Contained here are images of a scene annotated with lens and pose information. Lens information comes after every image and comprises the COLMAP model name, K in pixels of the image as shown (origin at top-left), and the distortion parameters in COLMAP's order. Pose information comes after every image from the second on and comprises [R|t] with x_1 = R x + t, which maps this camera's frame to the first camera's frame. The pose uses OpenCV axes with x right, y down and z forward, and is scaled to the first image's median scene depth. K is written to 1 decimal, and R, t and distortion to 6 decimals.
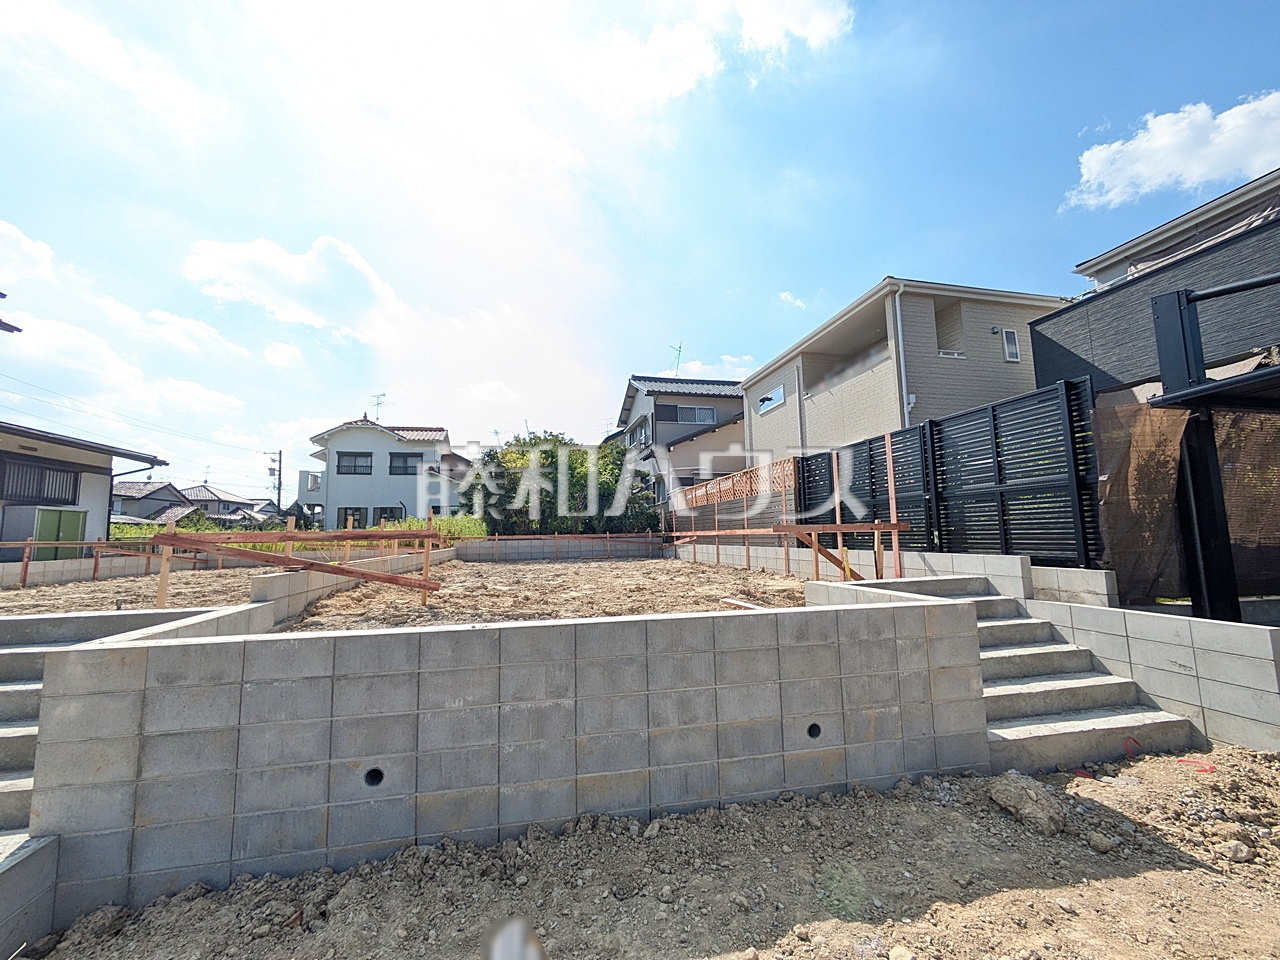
lens RADIAL K [[507.9, 0, 639.4], [0, 507.9, 483.6], [0, 0, 1]] dist [-0.002449, 0.002608]
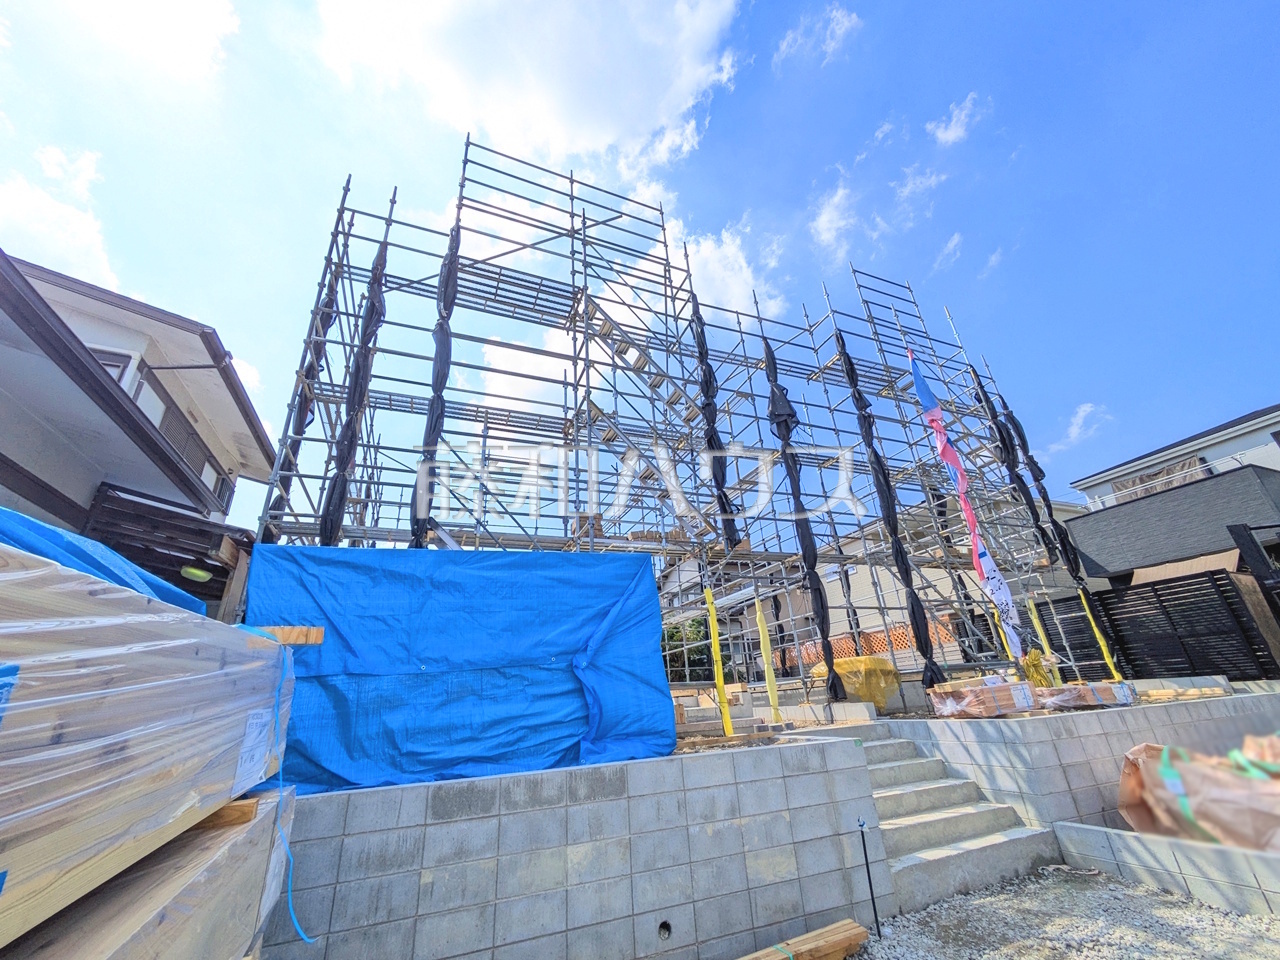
lens RADIAL K [[507.9, 0, 639.8], [0, 507.9, 479.7], [0, 0, 1]] dist [-0.002449, 0.002608]
pose [[0.985502, 0.025721, 0.167703, -1.141731], [0.028796, 0.948746, -0.314726, 0.004665], [-0.167203, 0.314992, 0.934250, -0.360050]]
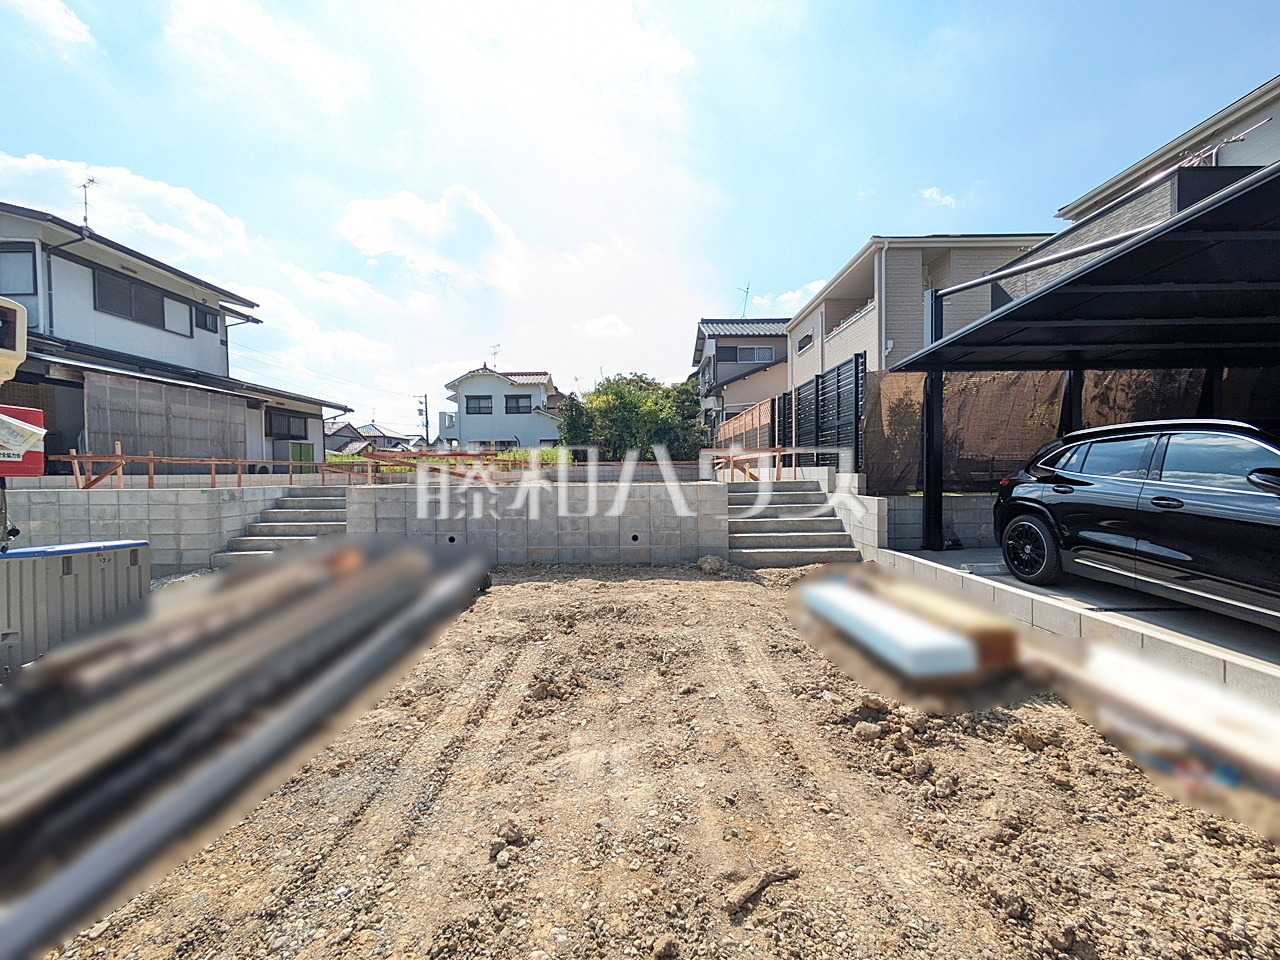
lens RADIAL K [[507.9, 0, 639.8], [0, 507.9, 482.1], [0, 0, 1]] dist [-0.002449, 0.002608]
pose [[0.974717, 0.012094, -0.223117, 0.420324], [0.016542, 0.991888, 0.126032, -0.014511], [0.222832, -0.126537, 0.966610, -0.536695]]
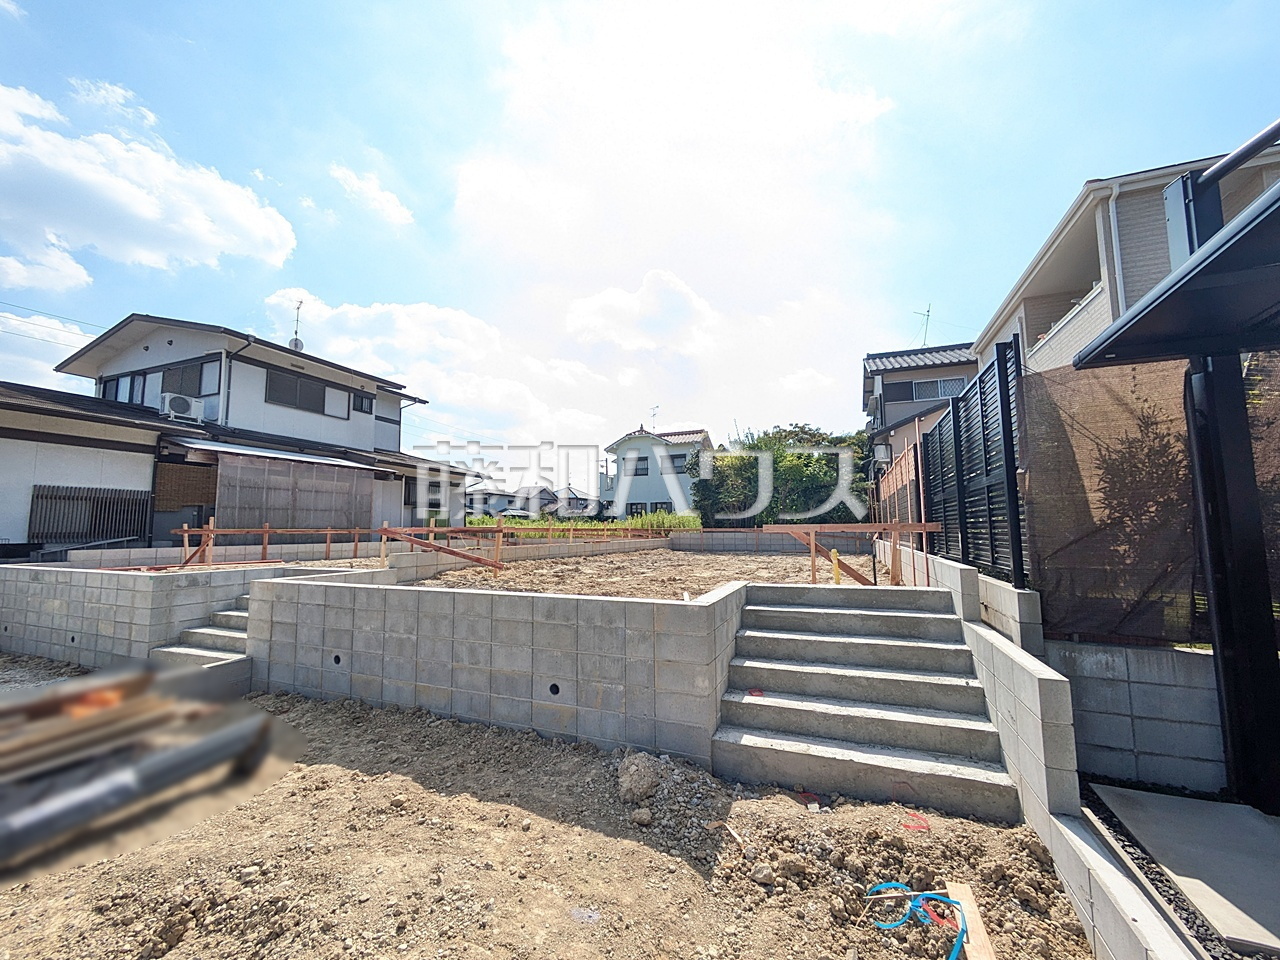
lens RADIAL K [[507.9, 0, 639.6], [0, 507.9, 483.1], [0, 0, 1]] dist [-0.002449, 0.002608]
pose [[0.822403, -0.038813, -0.567579, 0.630146], [0.048571, 0.998818, 0.002076, -0.014249], [0.566828, -0.029275, 0.823316, 0.037374]]
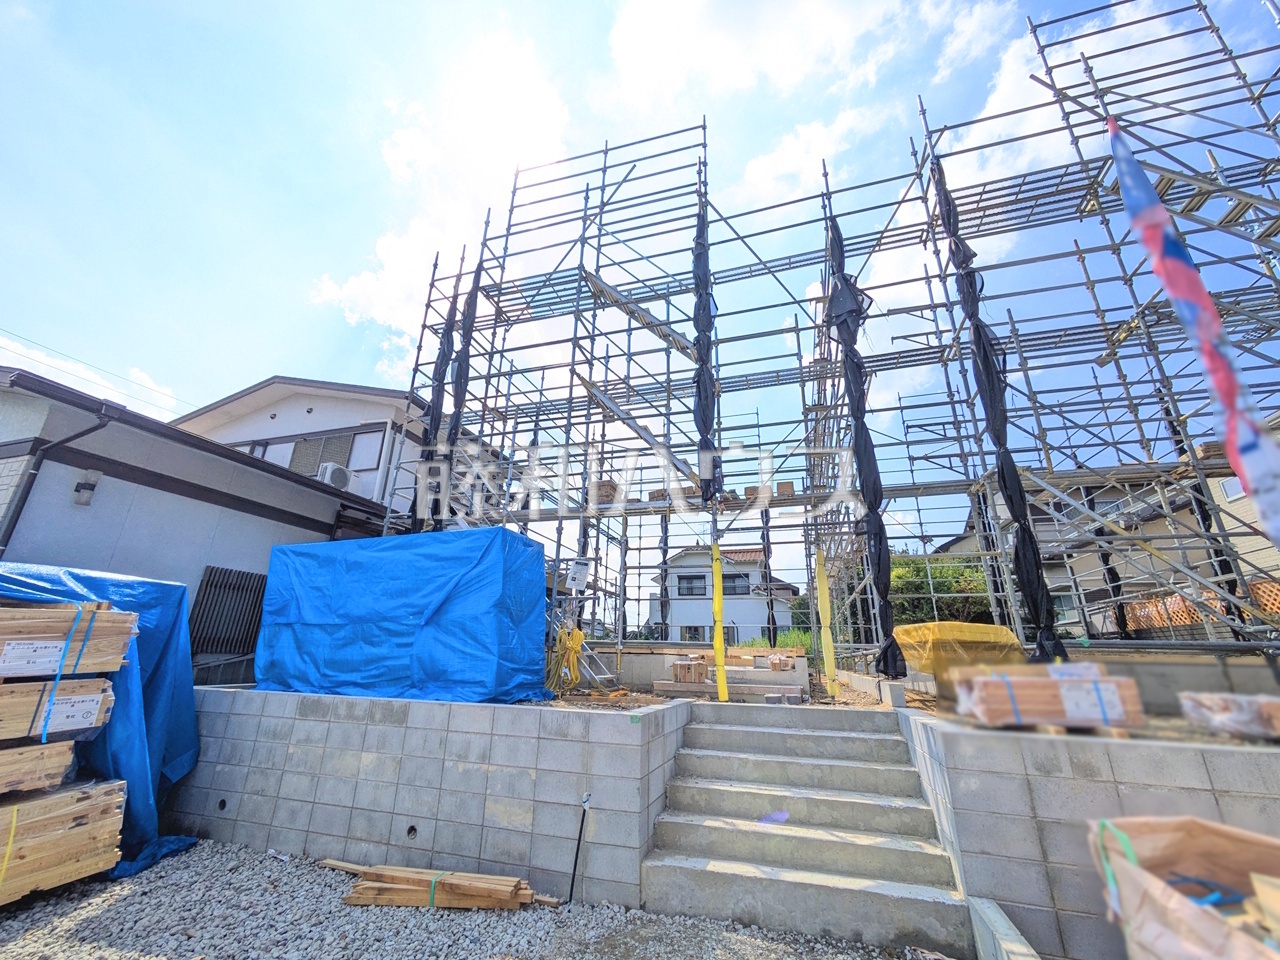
lens RADIAL K [[507.9, 0, 635.6], [0, 507.9, 479.8], [0, 0, 1]] dist [-0.002449, 0.002608]
pose [[0.865554, -0.132363, -0.483008, -0.426415], [0.014947, 0.970840, -0.239263, 0.000457], [0.500593, 0.199875, 0.842292, -0.234799]]
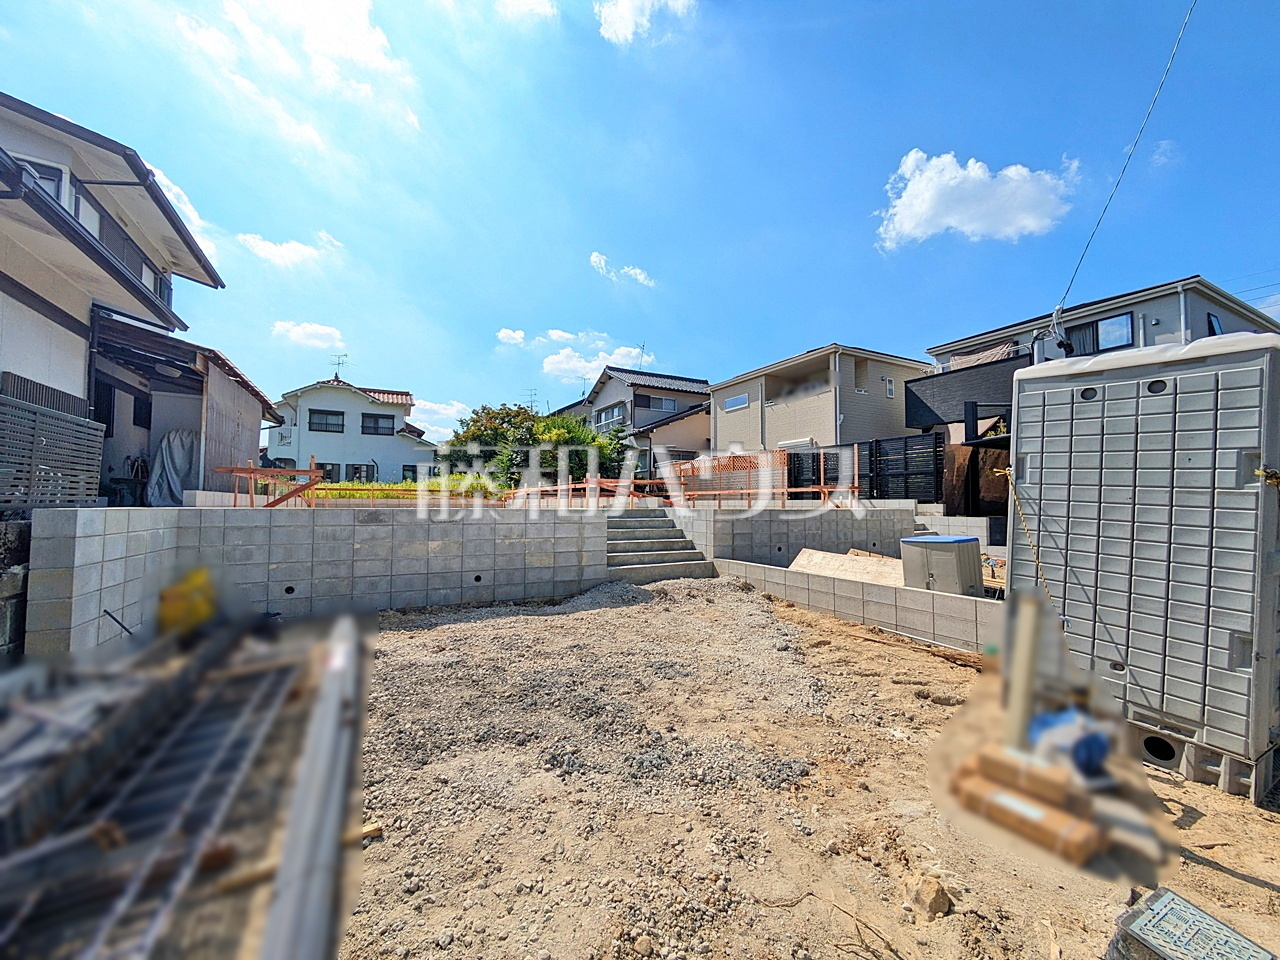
lens RADIAL K [[507.9, 0, 637.3], [0, 507.9, 480.5], [0, 0, 1]] dist [-0.002449, 0.002608]
pose [[0.965699, 0.034143, 0.257411, -0.980870], [-0.048578, 0.997571, 0.049929, -0.007055], [-0.255081, -0.060721, 0.965011, -0.859180]]
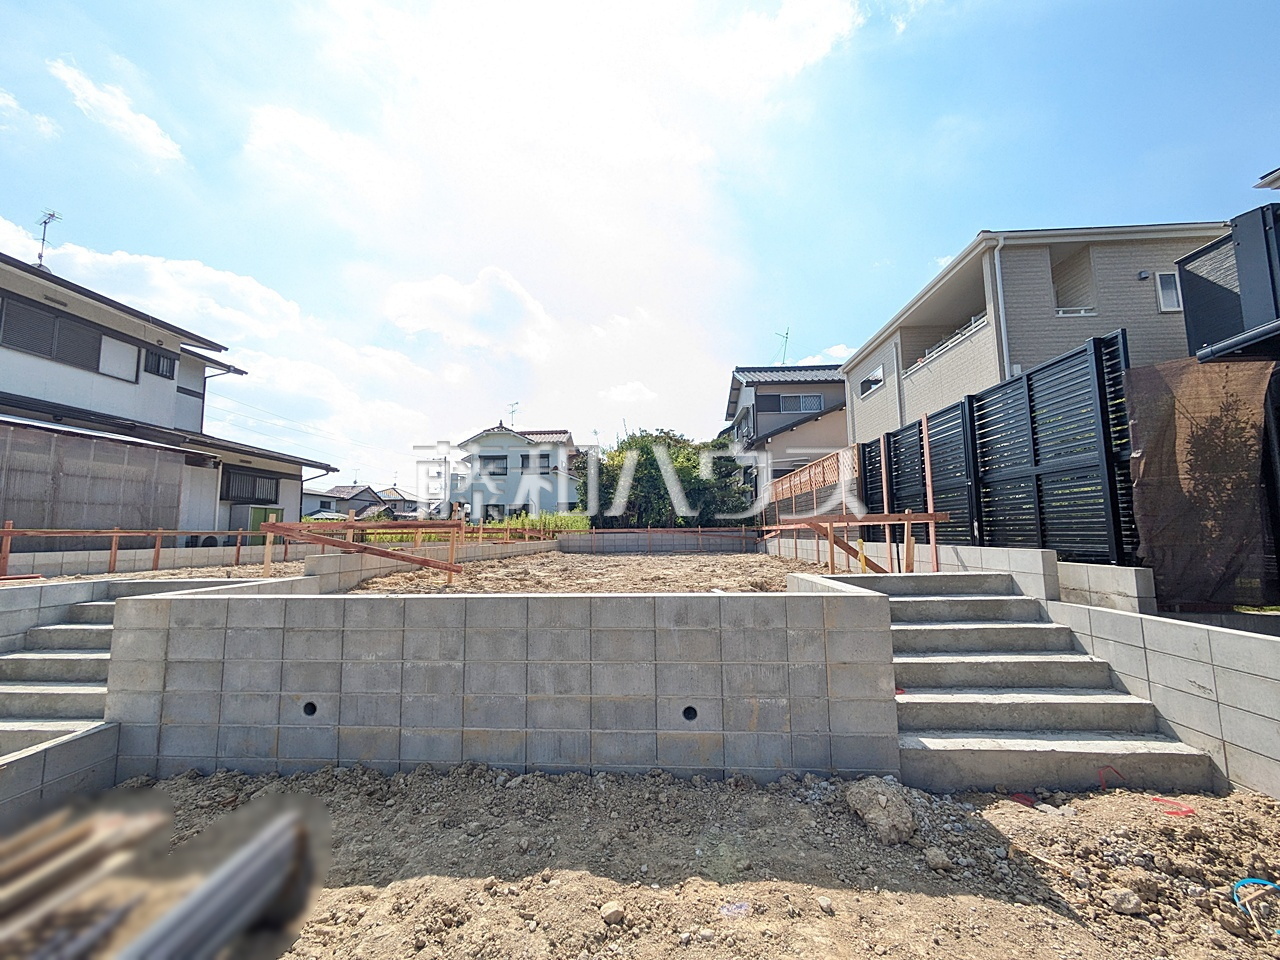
lens RADIAL K [[507.9, 0, 637.6], [0, 507.9, 481.9], [0, 0, 1]] dist [-0.002449, 0.002608]
pose [[0.962111, -0.022287, -0.271745, 0.261667], [0.023725, 0.999717, 0.002007, 0.009329], [0.271623, -0.008378, 0.962367, -0.001157]]
